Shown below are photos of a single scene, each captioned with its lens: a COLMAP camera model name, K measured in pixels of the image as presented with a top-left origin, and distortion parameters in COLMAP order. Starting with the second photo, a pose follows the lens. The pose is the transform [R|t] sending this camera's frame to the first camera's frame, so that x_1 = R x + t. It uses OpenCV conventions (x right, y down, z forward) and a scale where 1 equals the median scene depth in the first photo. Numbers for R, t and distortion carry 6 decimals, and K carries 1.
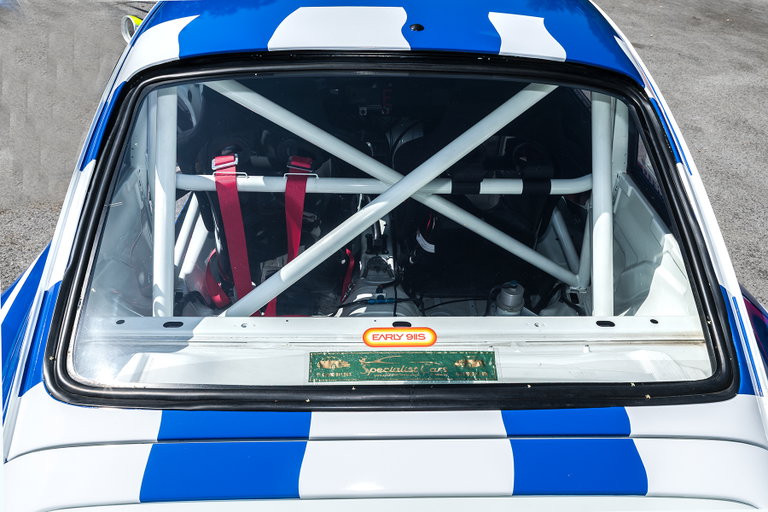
lens RADIAL K [[578.1, 0, 384.0], [0, 578.1, 256.0], [0, 0, 1]] dist [-0.007667, 0.002937]
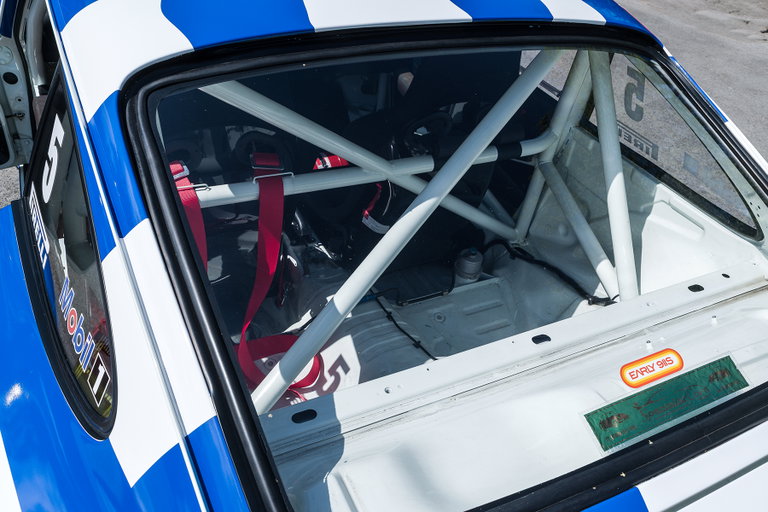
lens RADIAL K [[578.1, 0, 384.0], [0, 578.1, 256.0], [0, 0, 1]] dist [-0.007667, 0.002937]
pose [[0.914087, -0.195618, 0.355216, -0.318061], [0.164586, 0.979530, 0.115897, -0.099241], [-0.370616, -0.047476, 0.927572, 0.175237]]
